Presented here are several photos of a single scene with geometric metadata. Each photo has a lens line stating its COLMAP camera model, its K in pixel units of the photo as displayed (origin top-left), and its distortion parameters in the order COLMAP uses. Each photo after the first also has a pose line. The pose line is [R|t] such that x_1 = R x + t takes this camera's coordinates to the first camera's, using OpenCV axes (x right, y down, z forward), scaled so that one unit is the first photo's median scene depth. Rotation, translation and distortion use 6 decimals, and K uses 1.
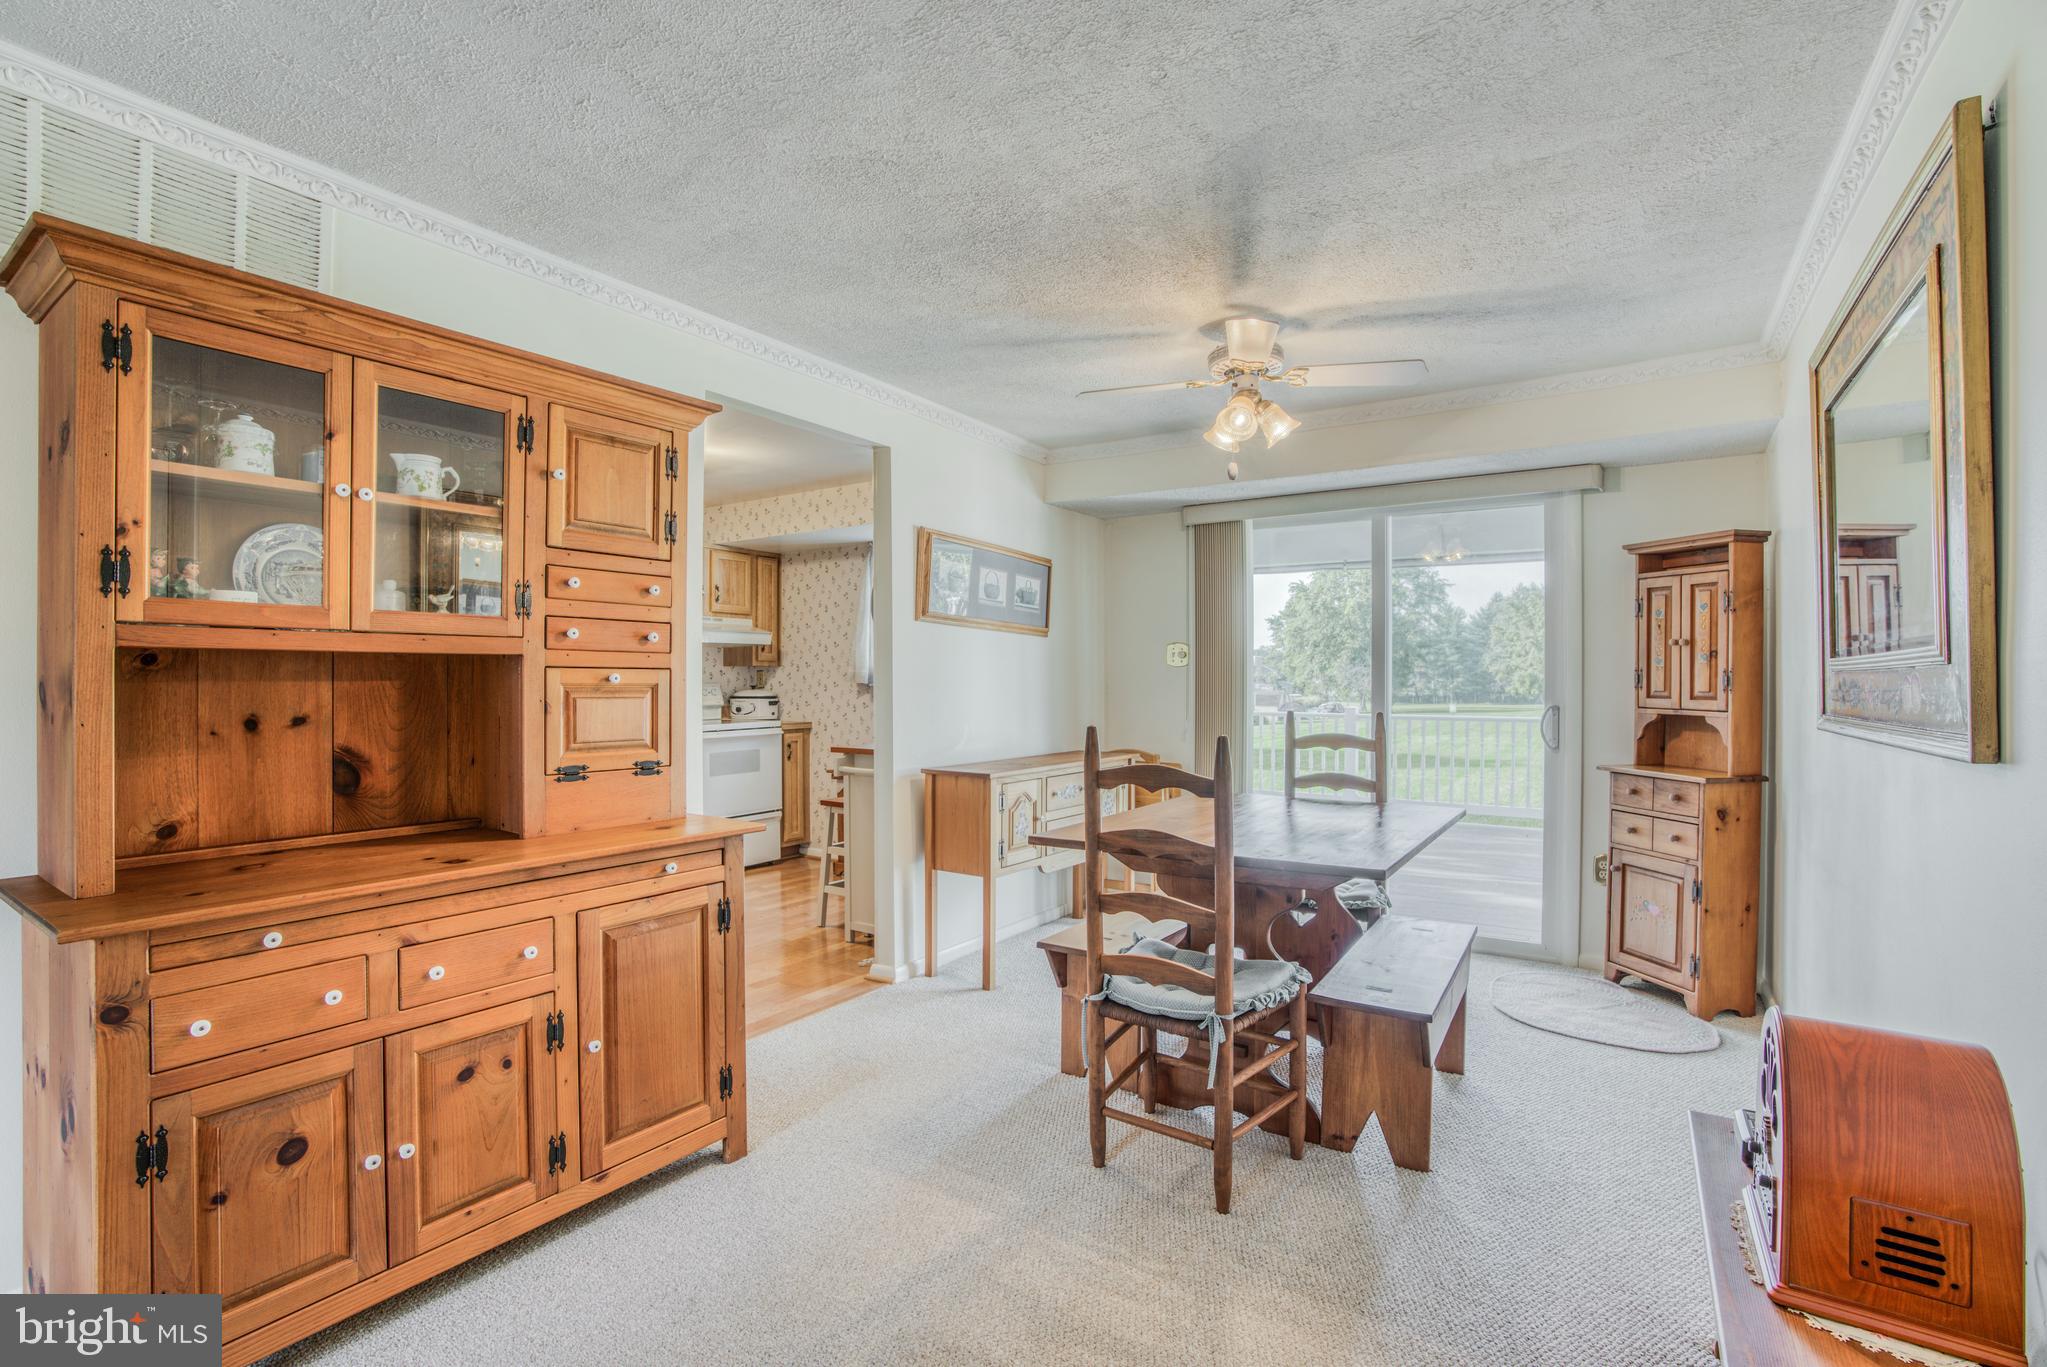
lens RADIAL K [[927.7, 0, 1022.9], [0, 927.7, 674.0], [0, 0, 1]] dist [-0.053430, -0.000074]
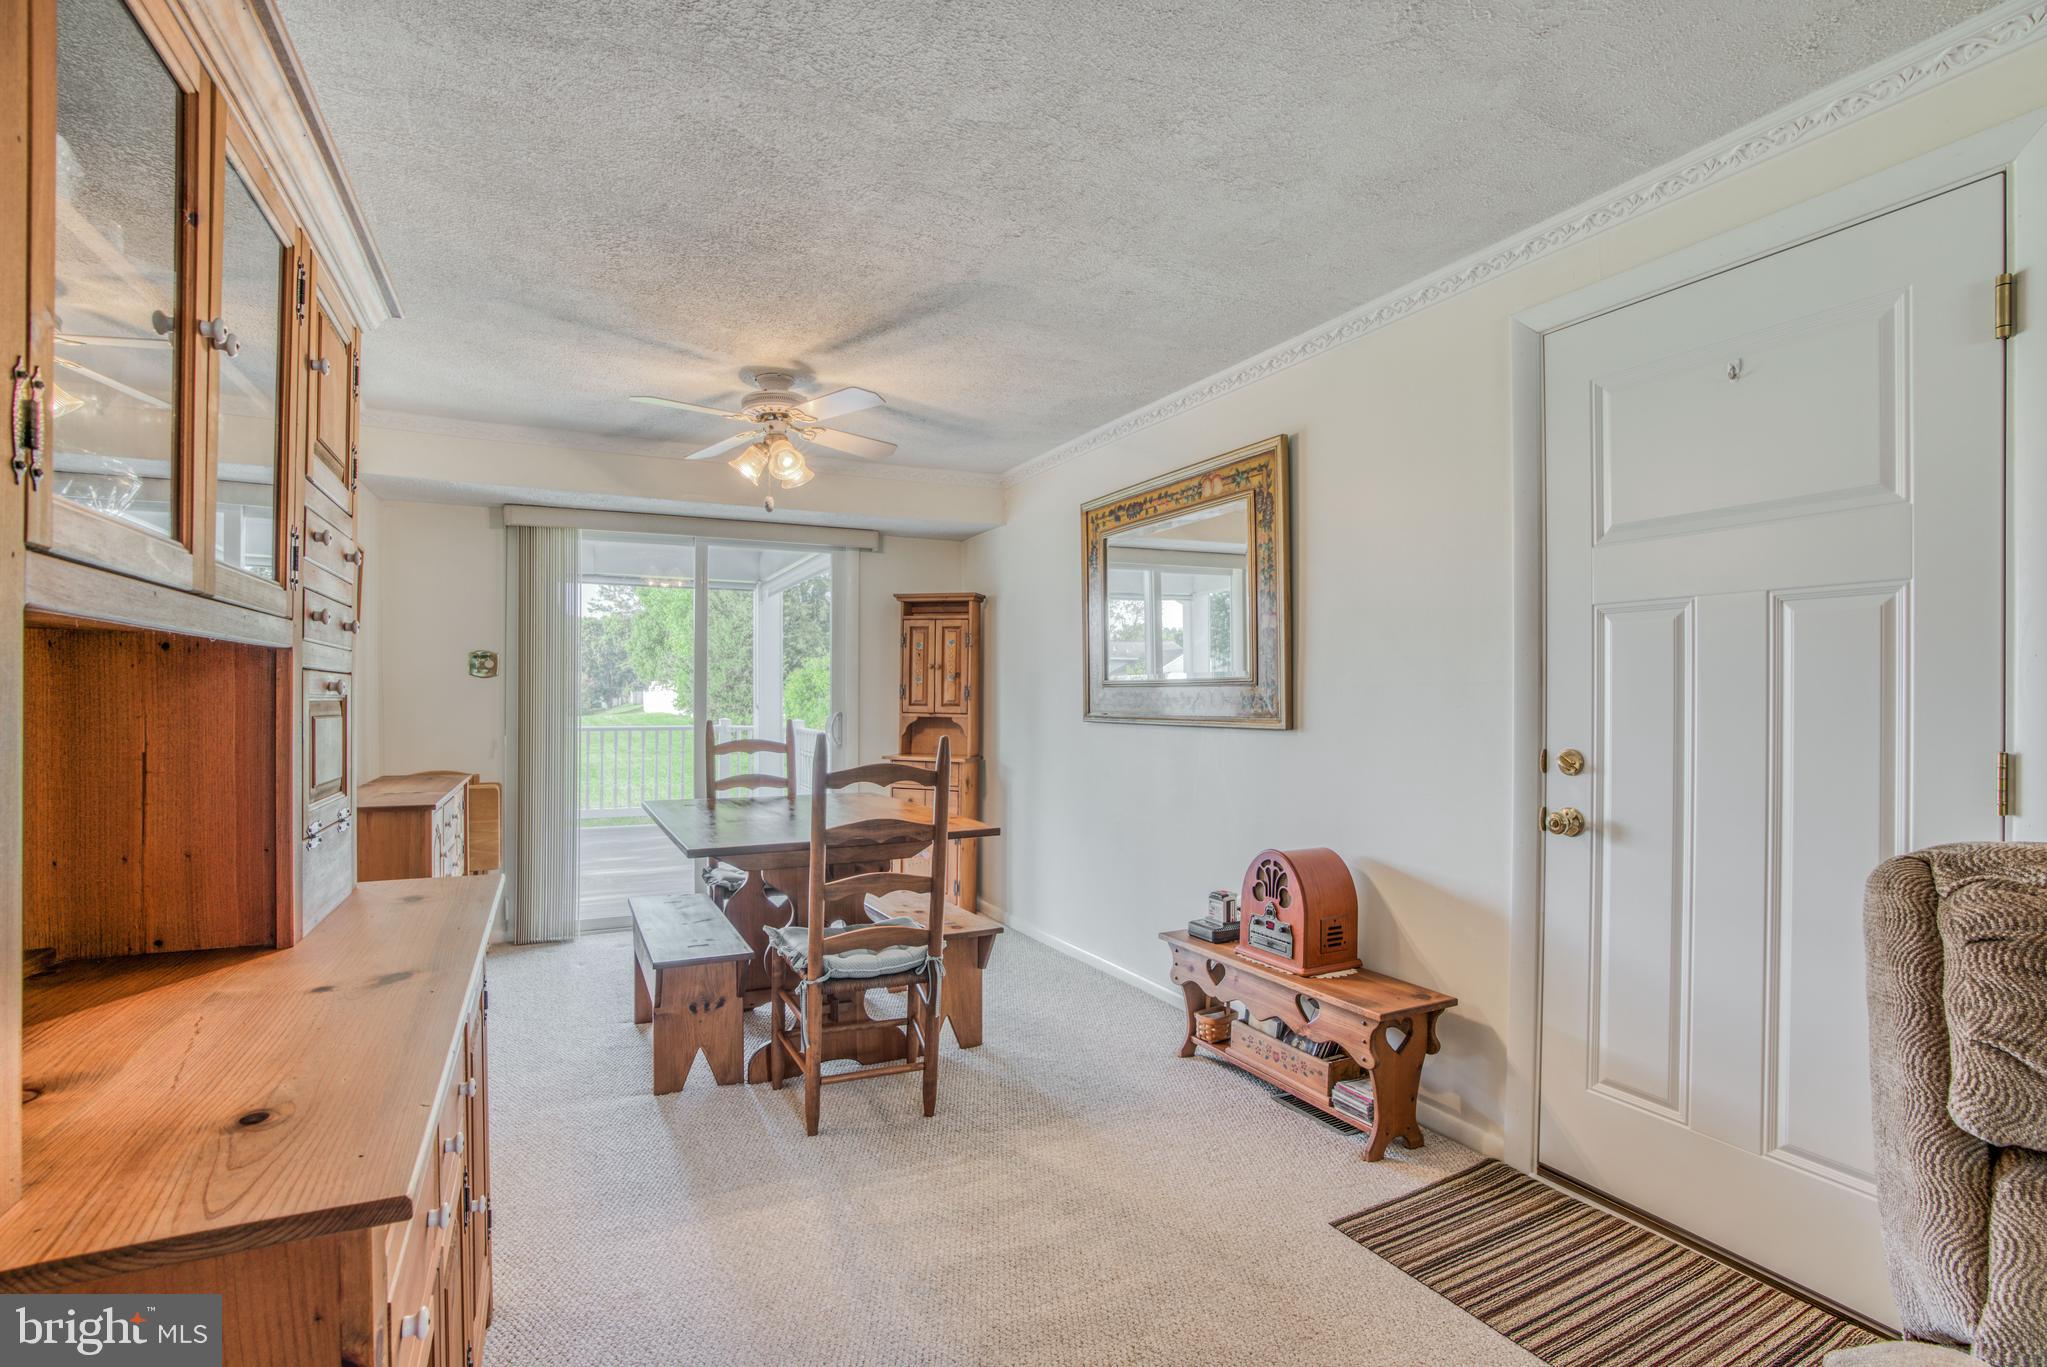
lens RADIAL K [[904.5, 0, 1023.5], [0, 904.5, 683.5], [0, 0, 1]] dist [-0.077906, 0.000040]
pose [[0.499712, 0.010762, 0.866125, -0.467679], [-0.007752, 0.999938, -0.007953, 0.002514], [-0.866157, -0.002740, 0.499765, 0.165978]]
